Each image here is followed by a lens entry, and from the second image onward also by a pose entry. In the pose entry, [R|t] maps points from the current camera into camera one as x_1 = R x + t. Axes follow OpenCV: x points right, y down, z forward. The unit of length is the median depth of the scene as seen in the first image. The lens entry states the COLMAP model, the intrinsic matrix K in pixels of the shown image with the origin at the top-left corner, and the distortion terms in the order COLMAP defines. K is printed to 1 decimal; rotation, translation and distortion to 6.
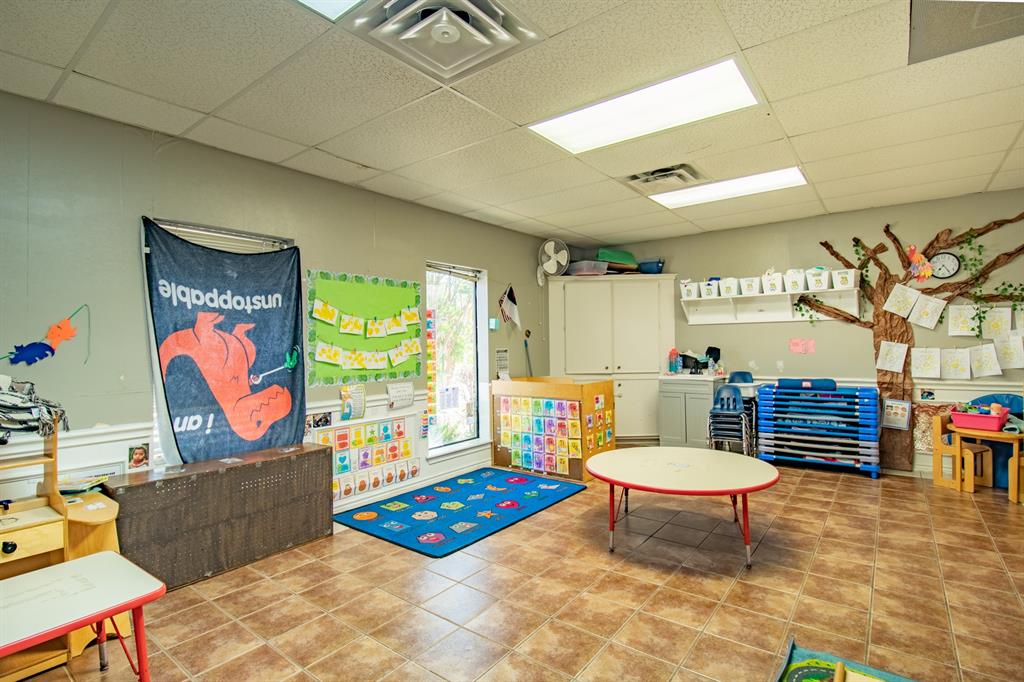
lens RADIAL K [[495.7, 0, 520.1], [0, 495.7, 338.6], [0, 0, 1]] dist [-0.002511, -0.008092]
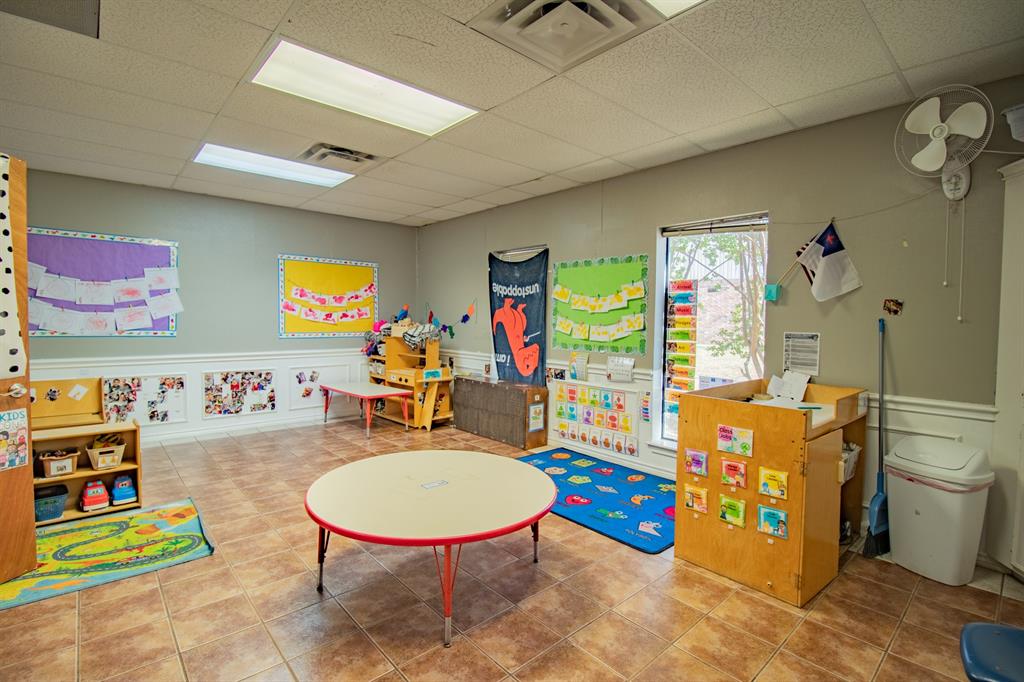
lens RADIAL K [[495.7, 0, 520.8], [0, 495.7, 339.2], [0, 0, 1]] dist [-0.002511, -0.008092]
pose [[-0.201572, 0.055307, -0.977911, 0.880170], [-0.003752, 0.998354, 0.057237, -0.006391], [0.979467, 0.015206, -0.201032, 1.106534]]
